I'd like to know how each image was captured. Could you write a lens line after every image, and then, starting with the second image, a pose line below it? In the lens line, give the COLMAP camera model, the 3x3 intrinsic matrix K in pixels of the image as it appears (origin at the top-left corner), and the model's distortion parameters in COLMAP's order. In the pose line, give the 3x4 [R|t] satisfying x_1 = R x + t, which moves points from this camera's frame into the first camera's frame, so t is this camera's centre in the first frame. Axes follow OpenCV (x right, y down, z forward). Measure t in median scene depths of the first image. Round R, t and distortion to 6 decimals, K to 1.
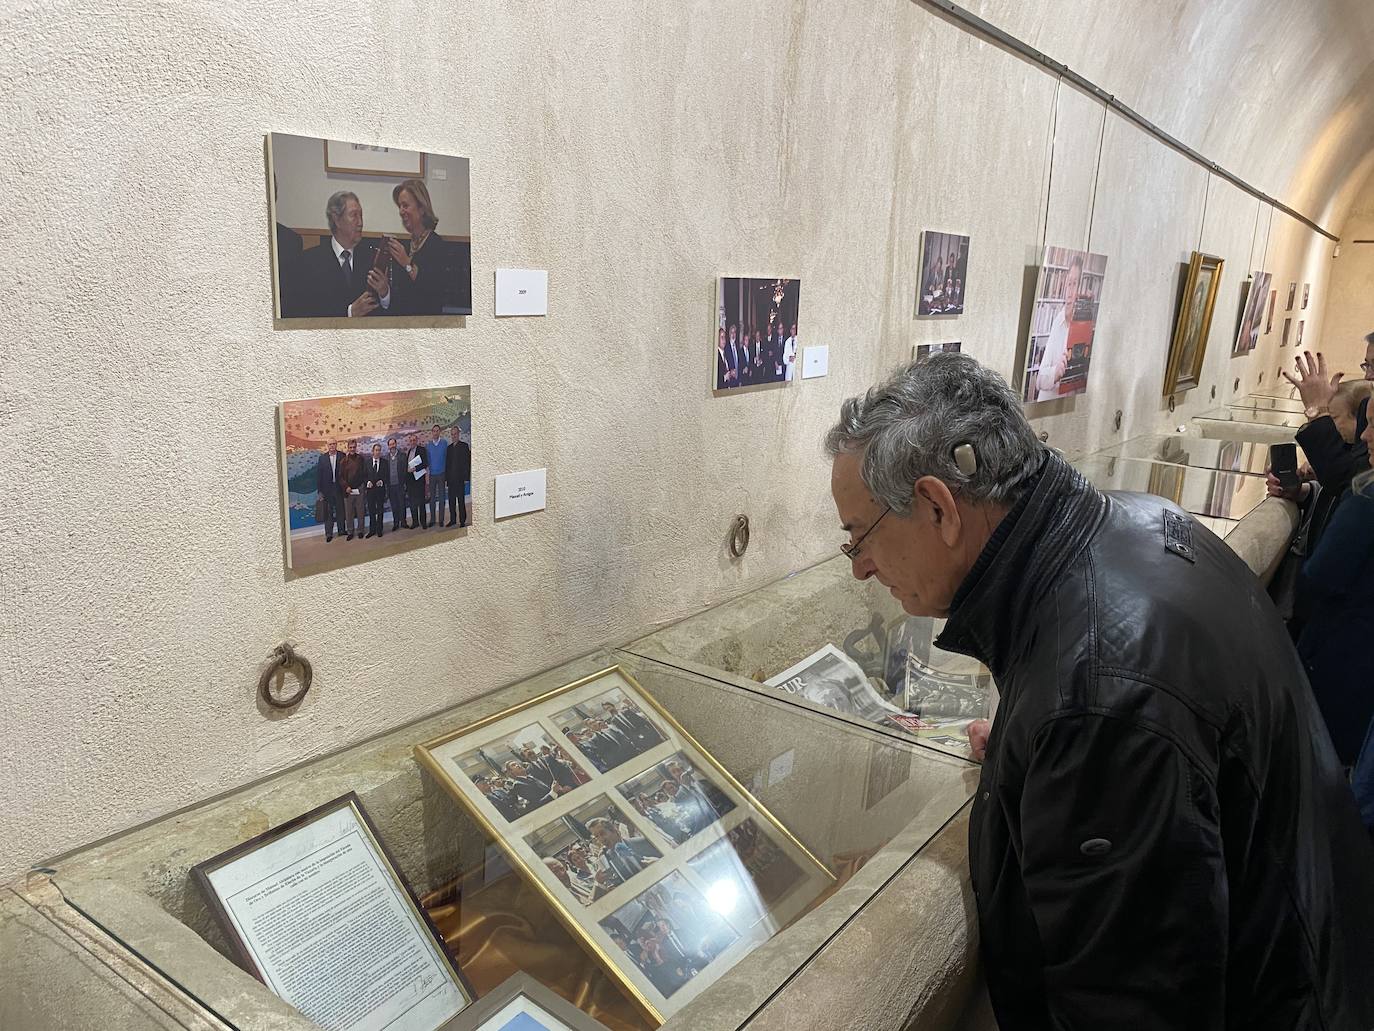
lens RADIAL K [[1029.3, 0, 681.6], [0, 1029.3, 483.1], [0, 0, 1]] dist [0.081282, -0.139847]
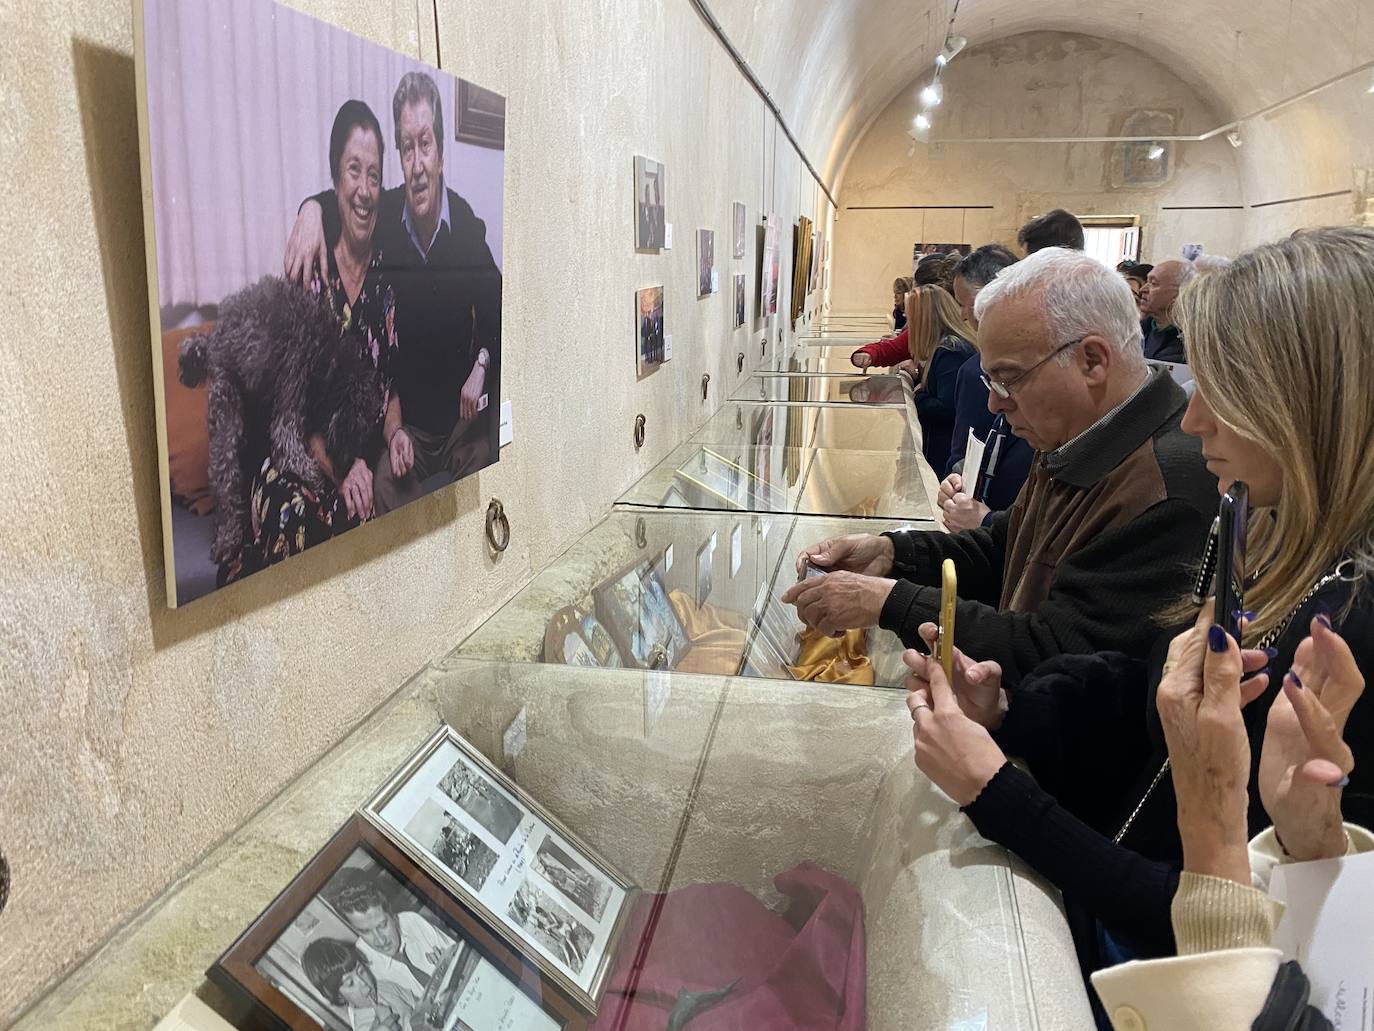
lens RADIAL K [[1051.3, 0, 681.0], [0, 1051.3, 484.0], [0, 0, 1]] dist [0.017668, -0.026045]
pose [[0.896621, -0.125412, 0.424668, -1.087656], [0.116308, 0.992081, 0.047412, 0.187483], [-0.427251, 0.006881, 0.904107, -0.792627]]
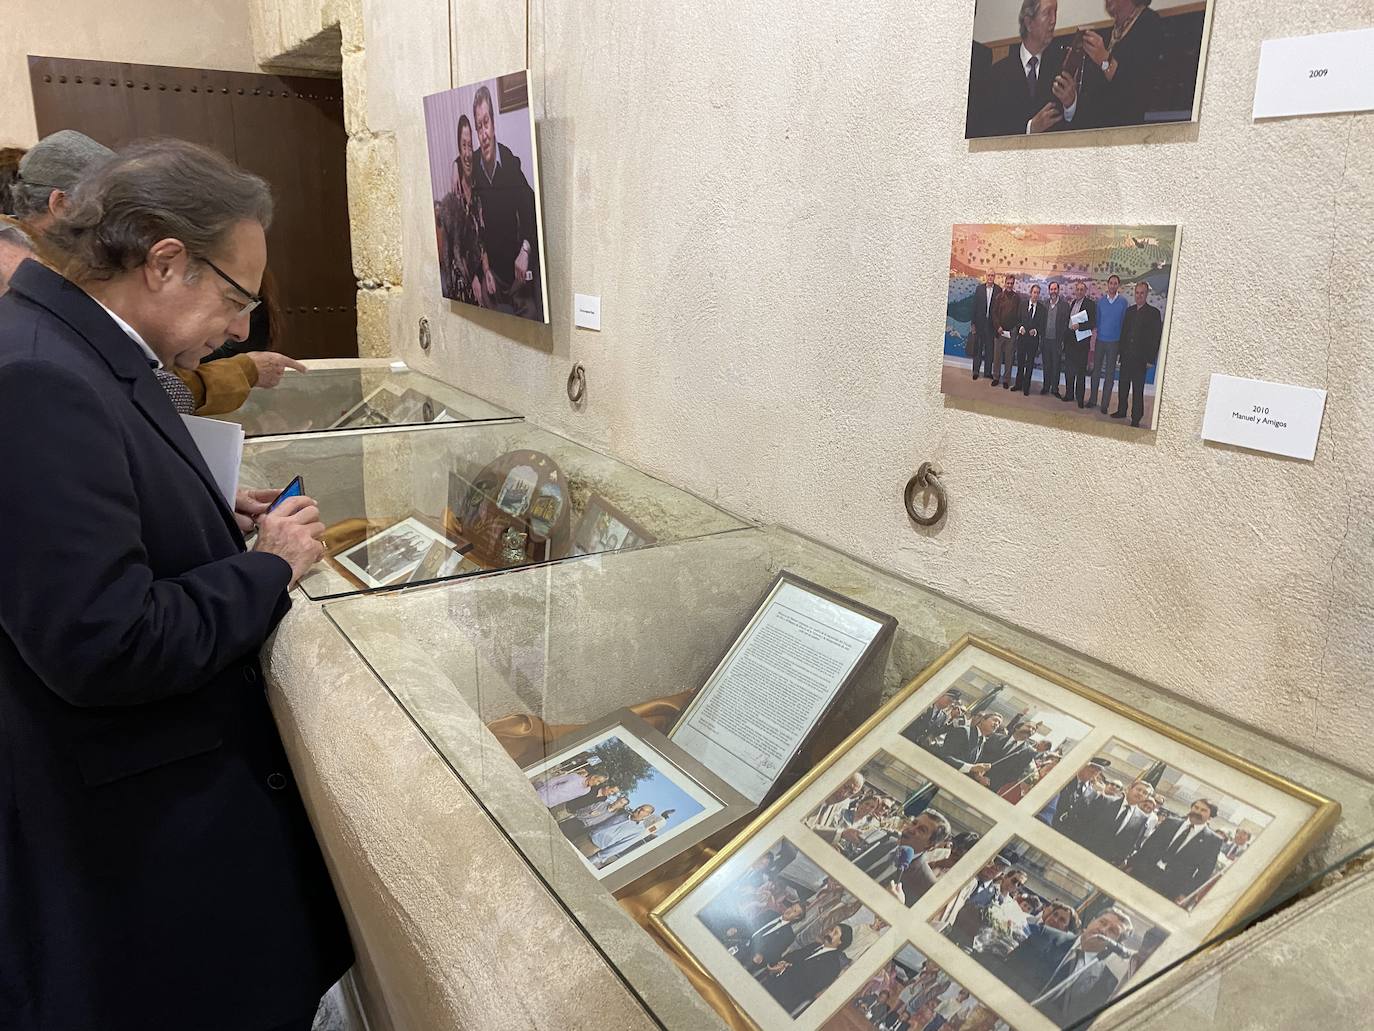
lens RADIAL K [[1051.3, 0, 681.0], [0, 1051.3, 484.0], [0, 0, 1]] dist [0.017668, -0.026045]
pose [[-0.360465, 0.187530, -0.913727, 0.612033], [-0.213216, 0.937081, 0.276437, -0.058717], [0.908077, 0.294467, -0.297801, 0.986225]]
